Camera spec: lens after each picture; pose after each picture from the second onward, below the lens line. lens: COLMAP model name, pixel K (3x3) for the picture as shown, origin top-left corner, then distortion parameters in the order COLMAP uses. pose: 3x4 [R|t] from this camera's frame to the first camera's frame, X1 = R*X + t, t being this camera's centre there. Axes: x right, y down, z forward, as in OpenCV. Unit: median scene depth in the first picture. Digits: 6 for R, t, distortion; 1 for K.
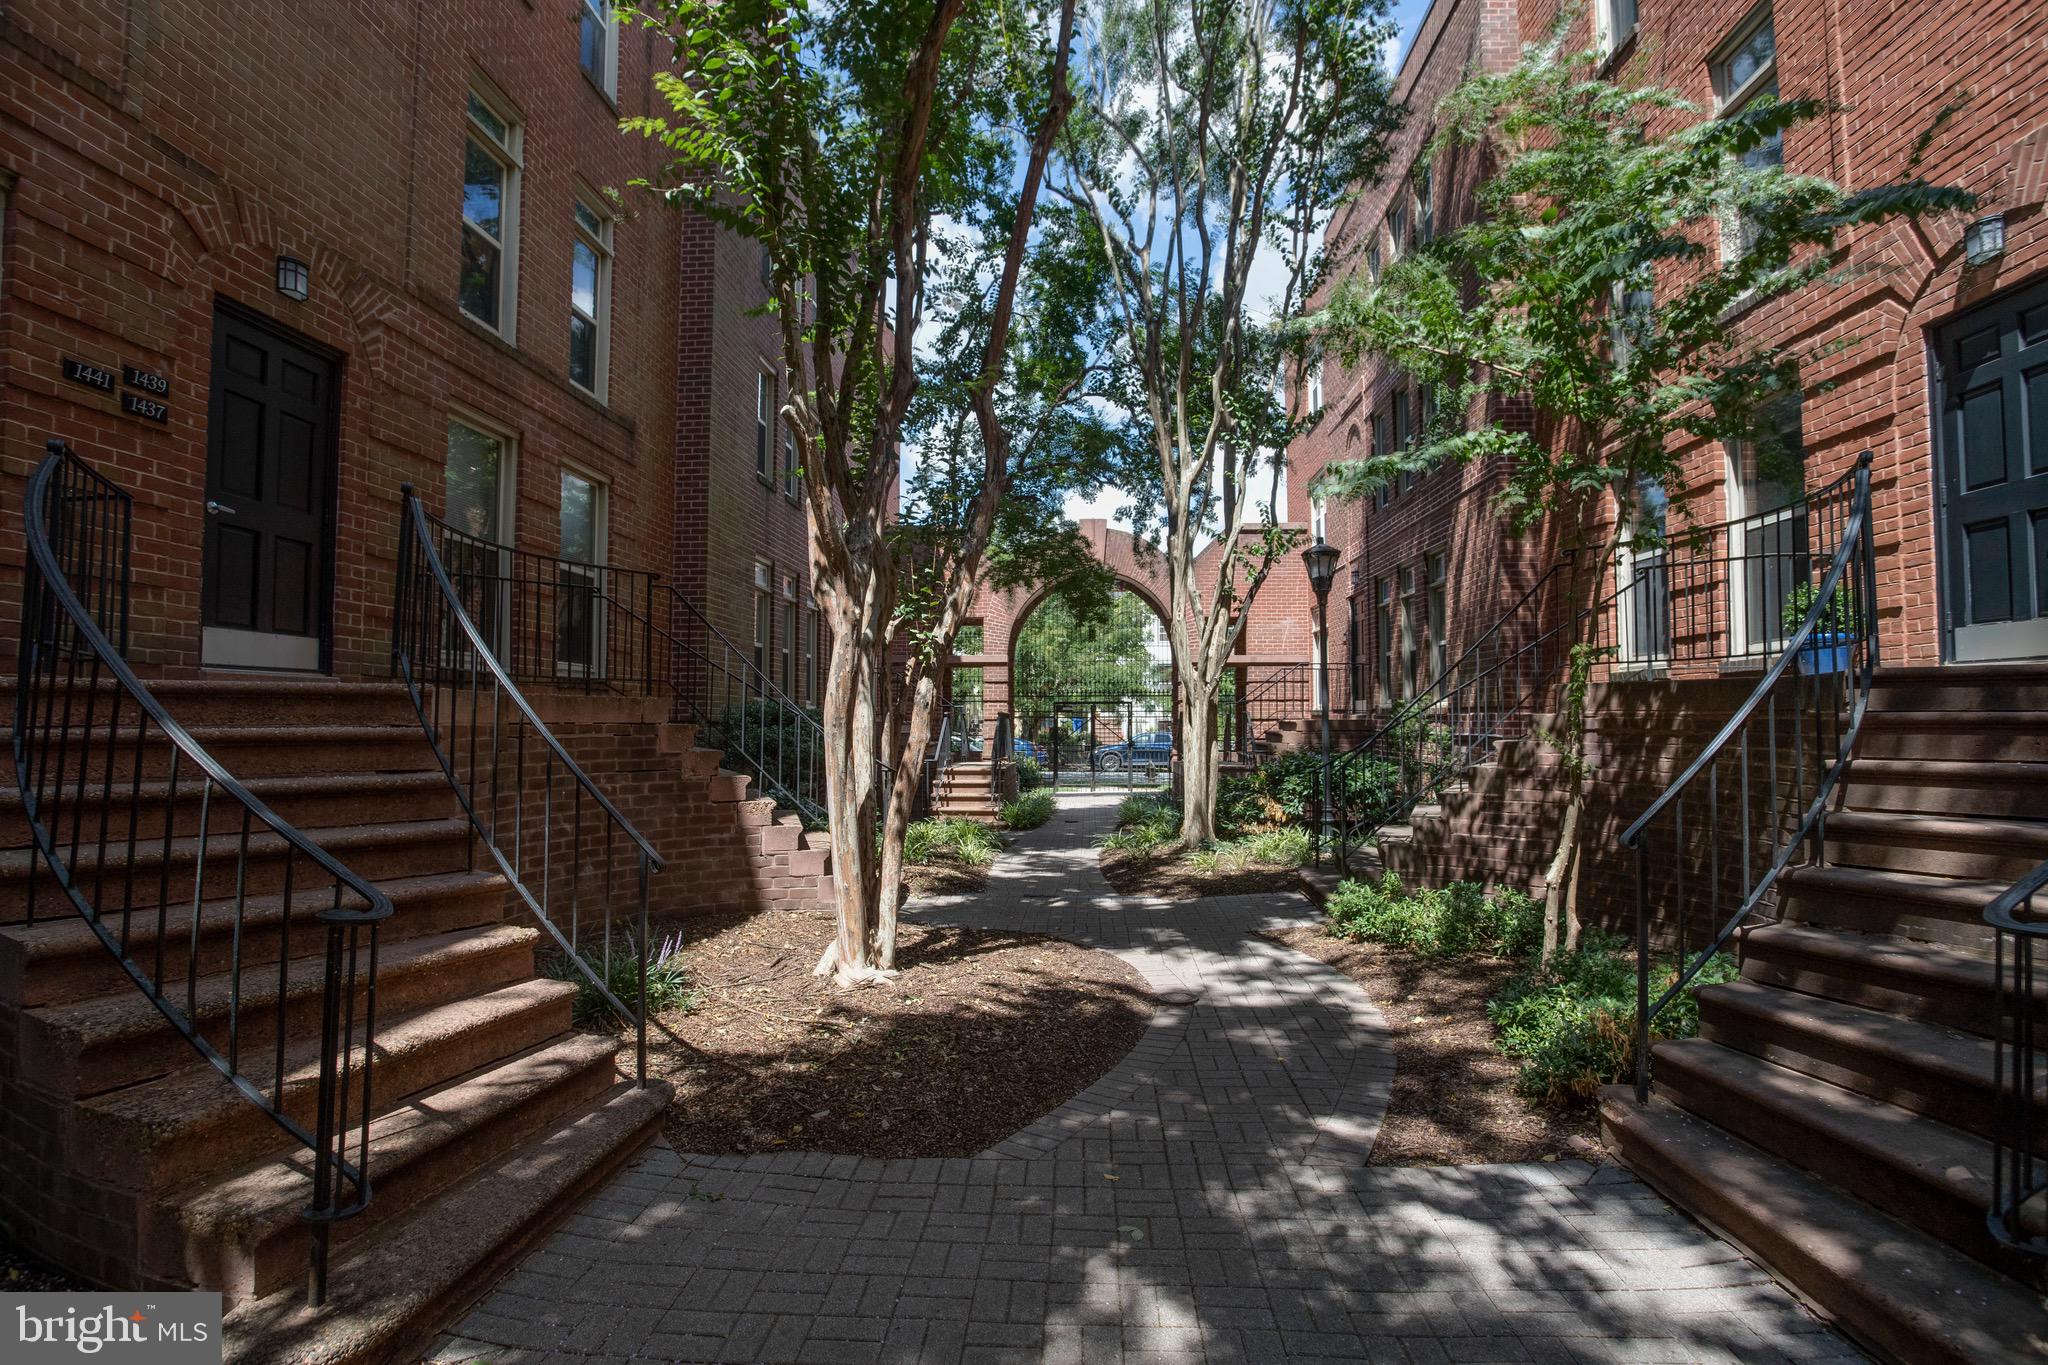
lens RADIAL K [[992.8, 0, 1029.2], [0, 992.8, 680.3], [0, 0, 1]] dist [-0.061046, 0.019999]
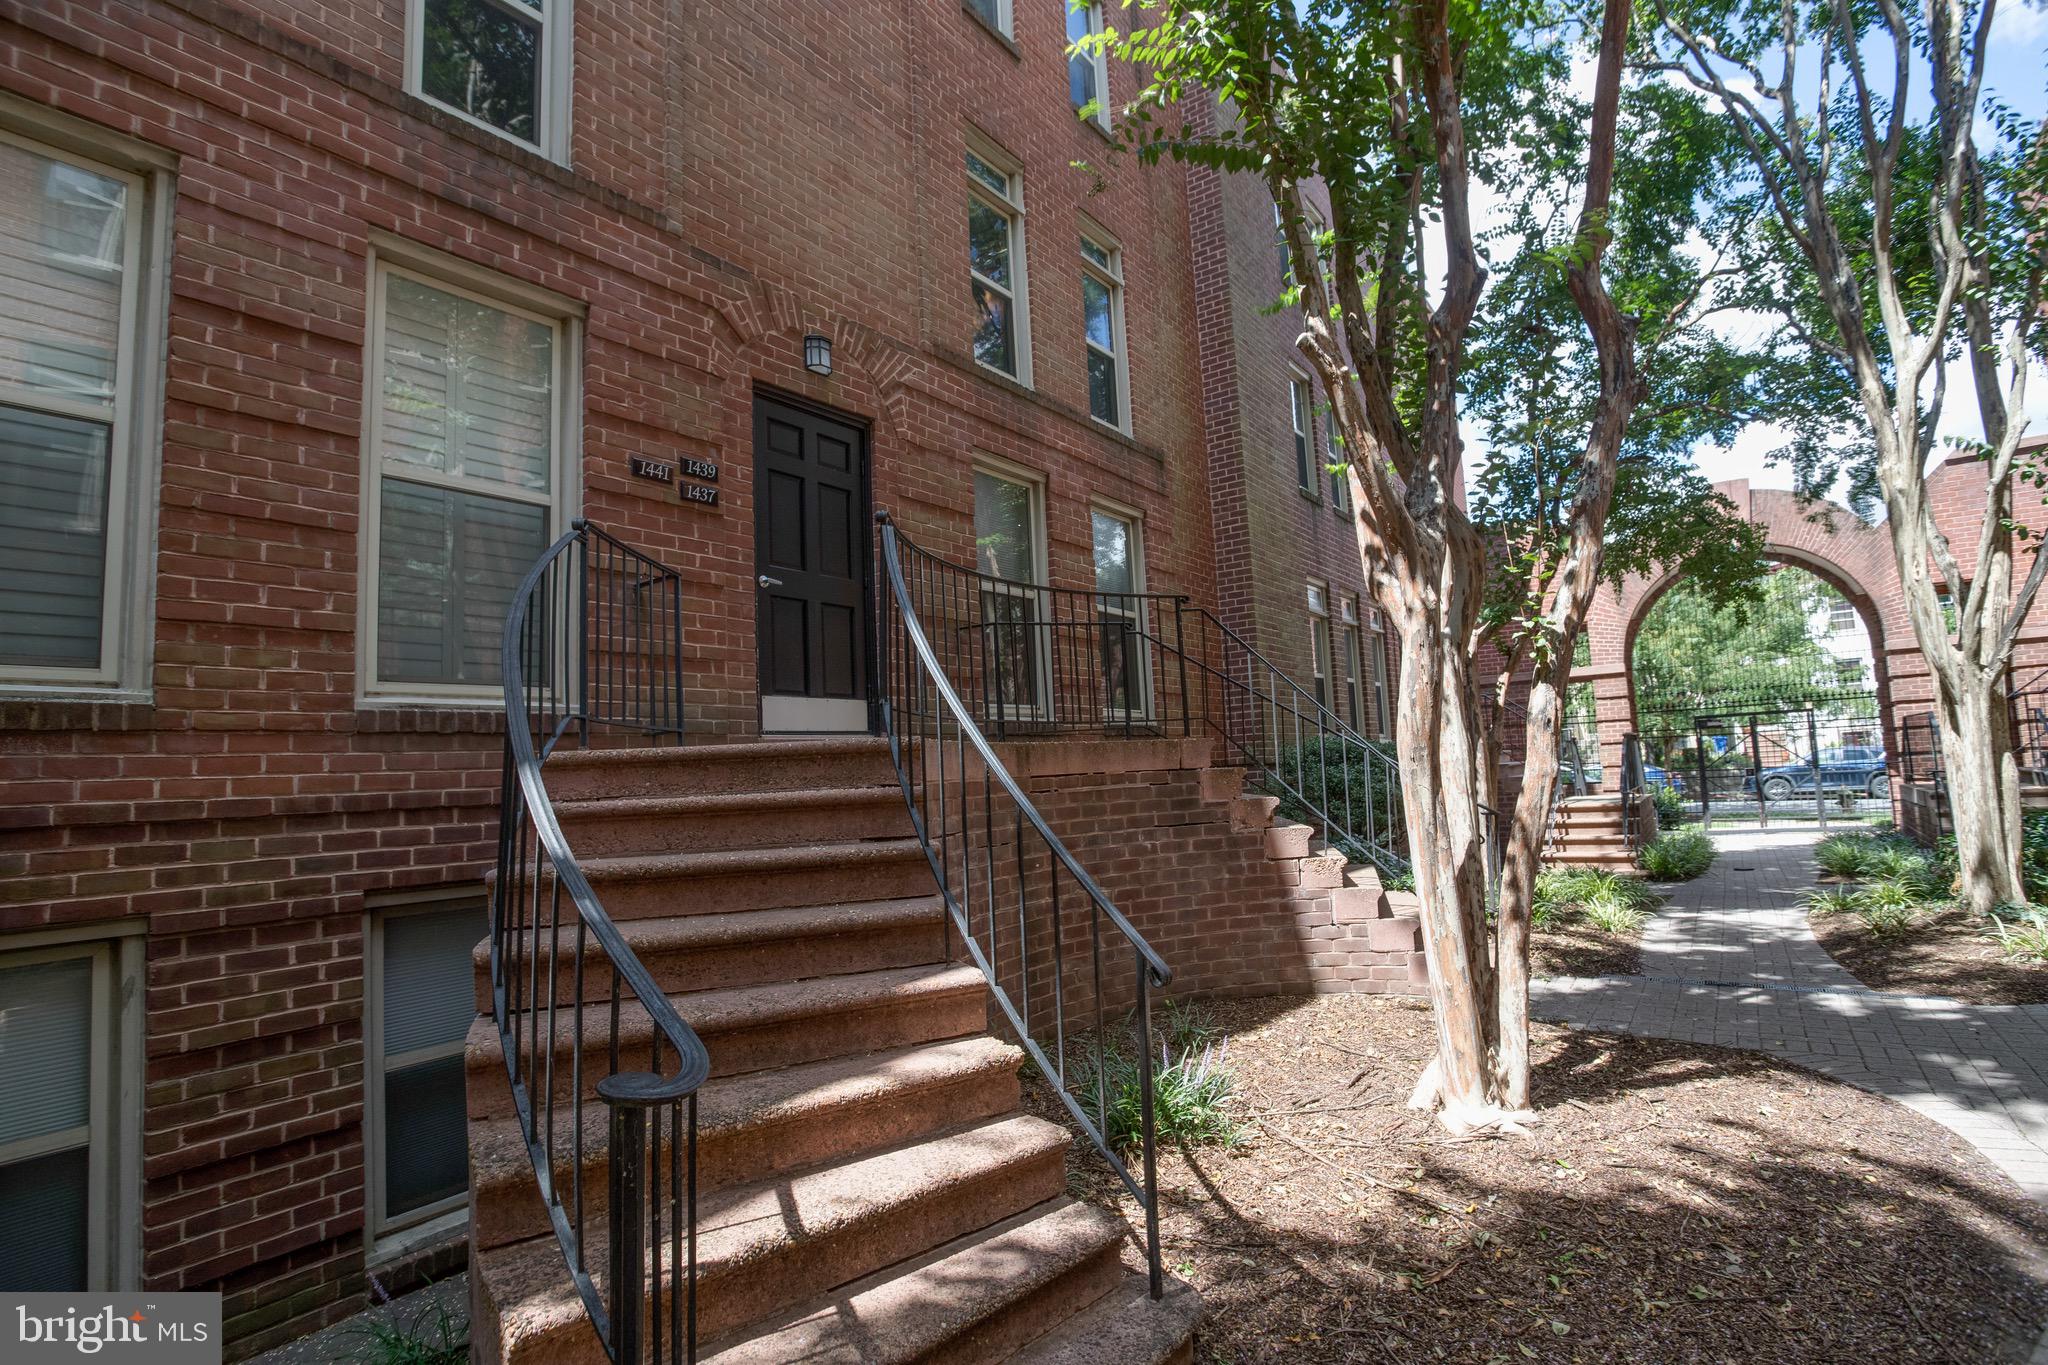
lens RADIAL K [[992.8, 0, 1029.2], [0, 992.8, 680.3], [0, 0, 1]] dist [-0.061046, 0.019999]
pose [[0.842661, -0.090792, -0.530735, -0.040130], [0.069361, 0.995772, -0.060219, 0.010387], [0.533959, 0.013932, 0.845396, 0.211895]]
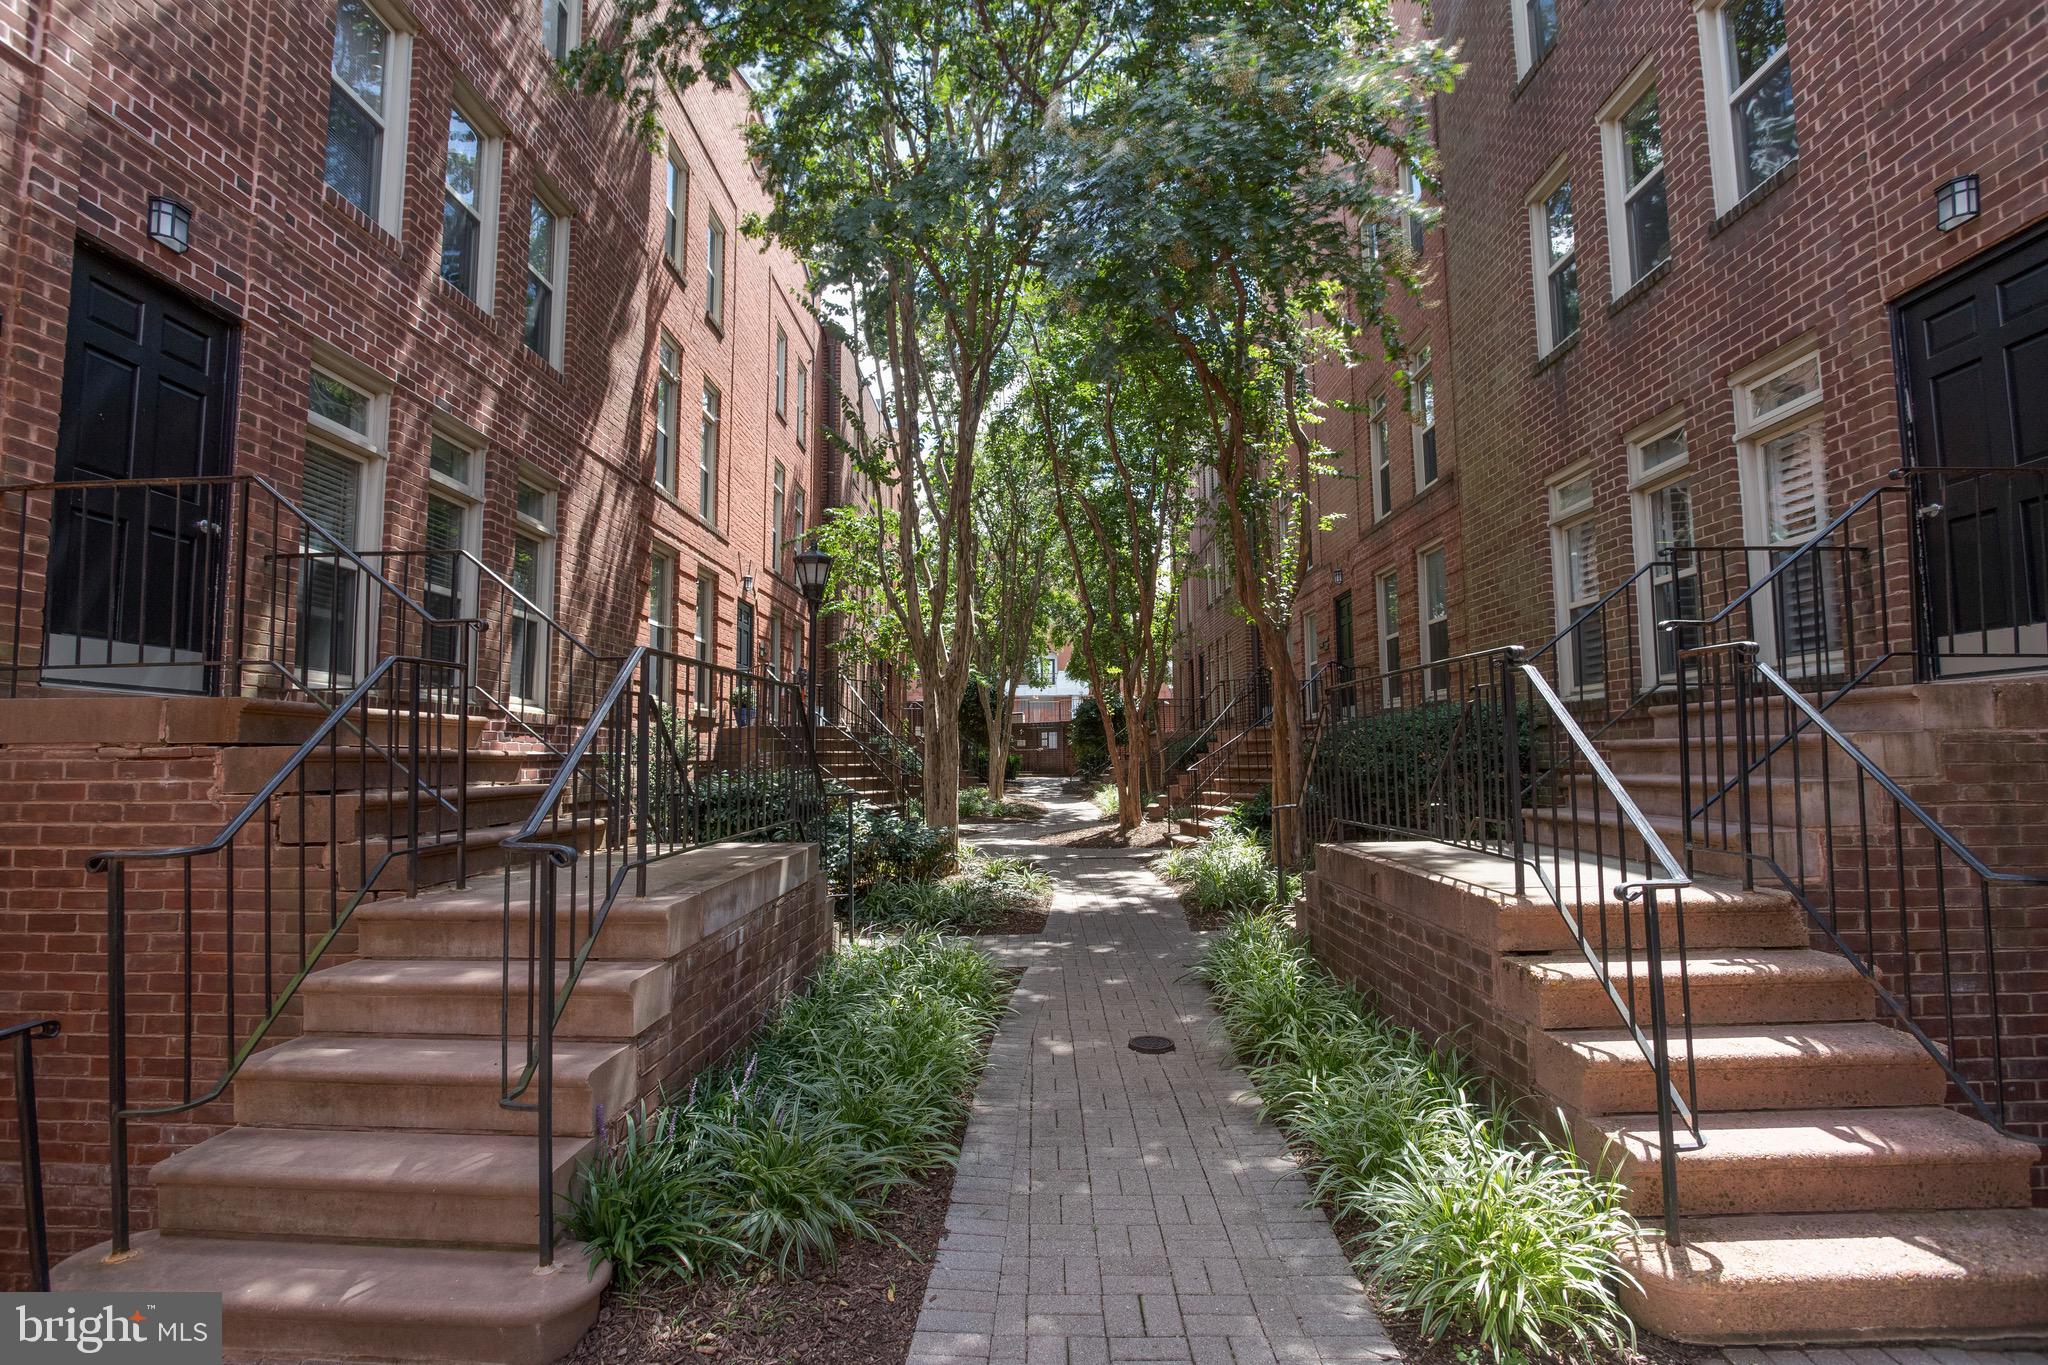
lens RADIAL K [[1004.5, 0, 1024.0], [0, 1004.5, 682.5], [0, 0, 1]] dist [-0.071120, 0.030178]
pose [[-0.999131, 0.016818, -0.038128, 0.076927], [0.020965, 0.993584, -0.111138, 0.066957], [0.036015, -0.111841, -0.993073, 1.639990]]
